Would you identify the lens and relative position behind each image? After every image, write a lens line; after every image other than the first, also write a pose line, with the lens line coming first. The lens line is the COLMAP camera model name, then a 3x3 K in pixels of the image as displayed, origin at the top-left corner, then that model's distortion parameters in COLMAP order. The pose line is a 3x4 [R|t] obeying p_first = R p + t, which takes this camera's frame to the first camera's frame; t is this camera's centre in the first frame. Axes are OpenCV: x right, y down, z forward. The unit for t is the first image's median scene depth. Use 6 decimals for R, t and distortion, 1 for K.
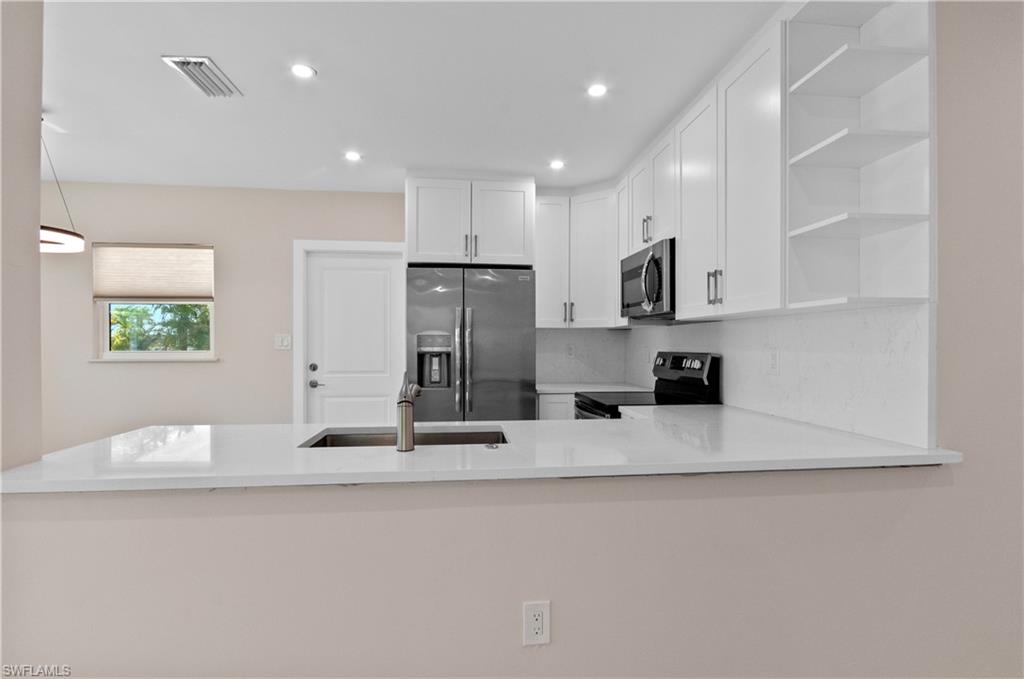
lens RADIAL K [[505.8, 0, 516.7], [0, 505.8, 348.3], [0, 0, 1]] dist [0.005180, 0.000680]
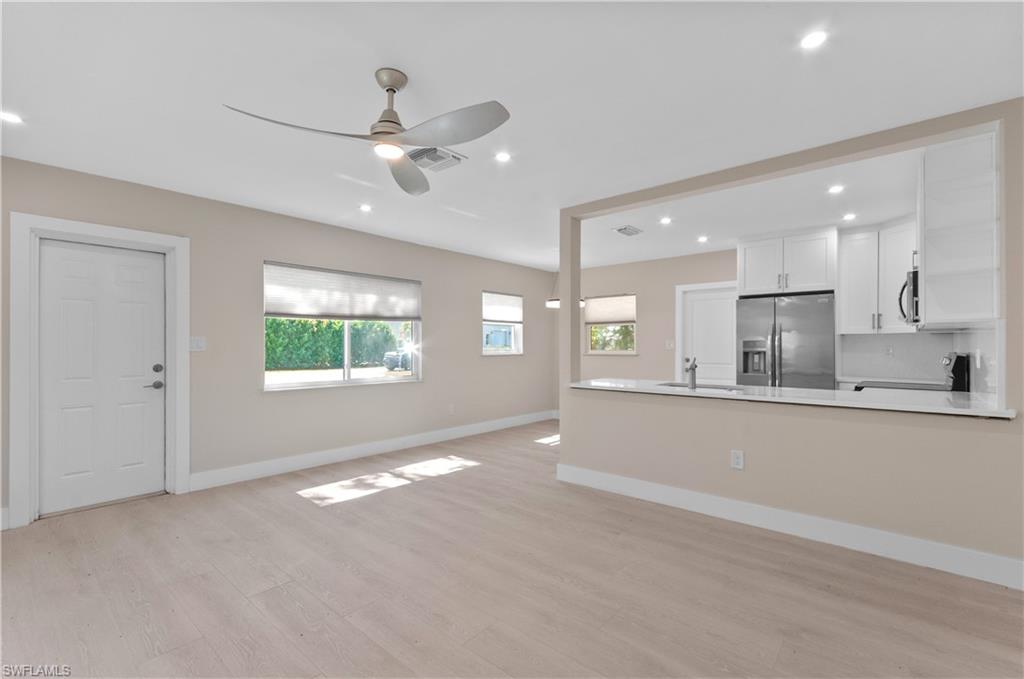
lens RADIAL K [[459.6, 0, 517.1], [0, 459.6, 343.7], [0, 0, 1]] dist [0.010309, 0.000022]
pose [[0.682384, -0.004083, -0.730983, 0.384711], [-0.005702, 0.999924, -0.010908, 0.003880], [0.730972, 0.011612, 0.682309, -0.532794]]
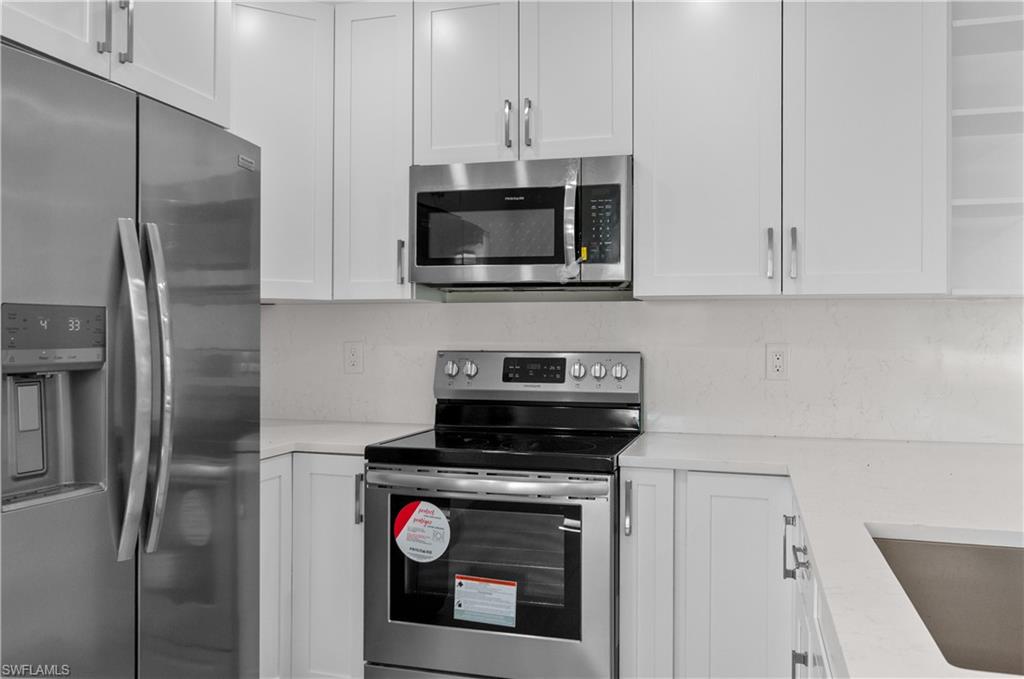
lens RADIAL K [[819.0, 0, 513.8], [0, 819.0, 328.8], [0, 0, 1]] dist [0.006699, 0.001563]
pose [[0.373354, 0.006544, 0.927666, -0.485135], [0.003197, 0.999960, -0.008341, -0.008327], [-0.927683, 0.006079, 0.373319, 0.598106]]
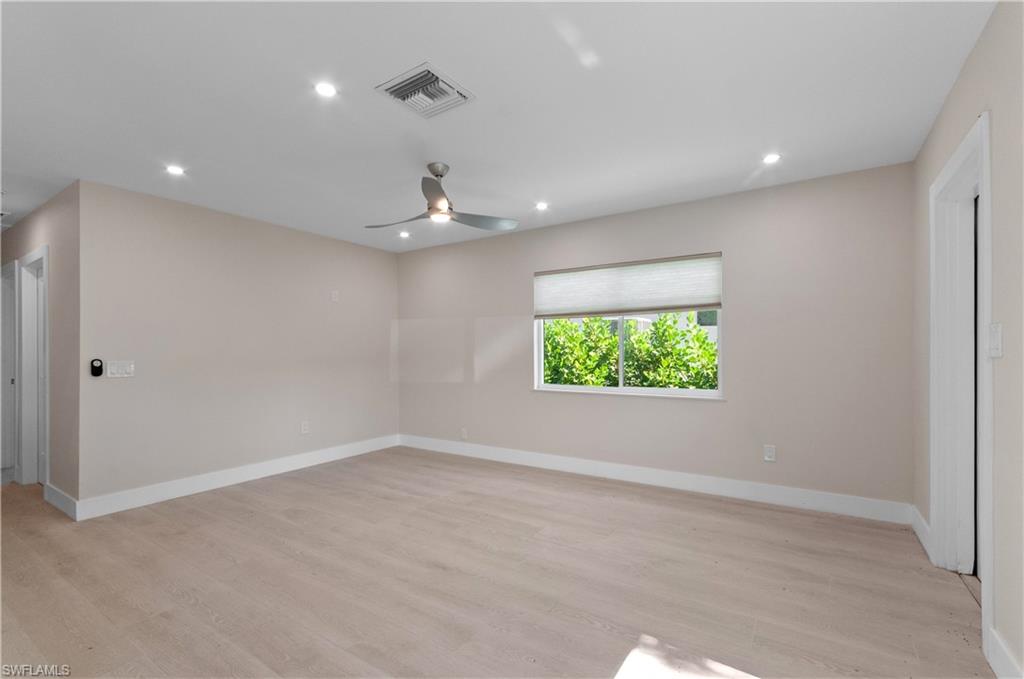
lens RADIAL K [[451.6, 0, 516.5], [0, 451.6, 349.8], [0, 0, 1]] dist [-0.000356, 0.000049]
pose [[-0.771493, 0.004673, 0.636220, -0.858522], [0.010776, 0.999926, 0.005723, -0.001834], [-0.636146, 0.011271, -0.771486, 0.353453]]
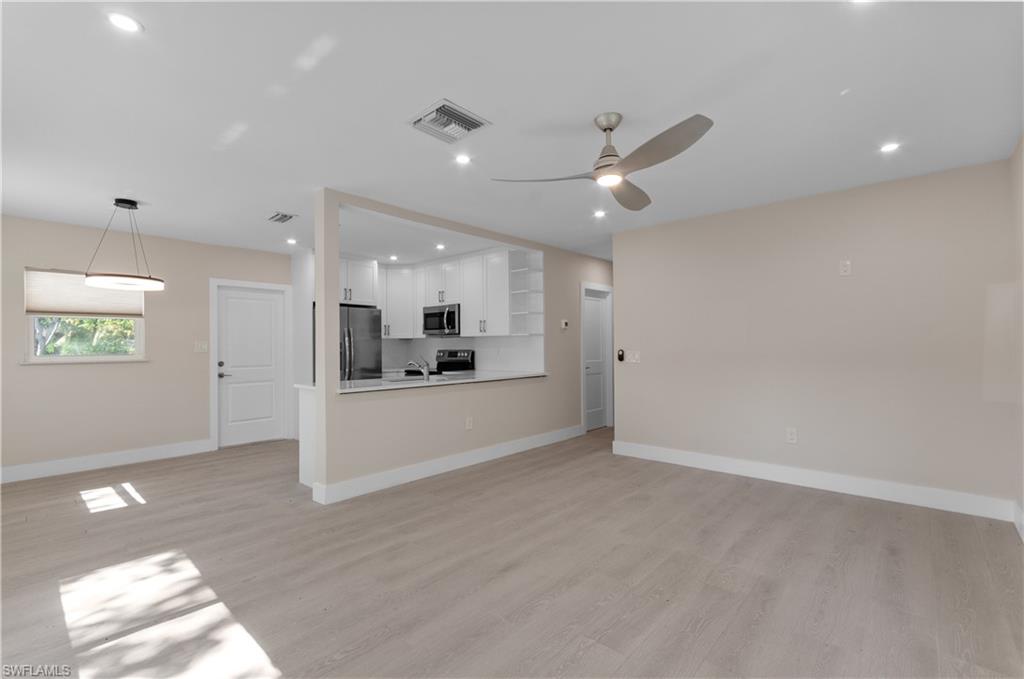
lens RADIAL K [[451.6, 0, 516.5], [0, 451.6, 349.8], [0, 0, 1]] dist [-0.000356, 0.000049]
pose [[0.741444, -0.012845, 0.670891, -0.764787], [0.014001, 0.999895, 0.003670, 0.003507], [-0.670868, 0.006672, 0.741547, -0.658469]]
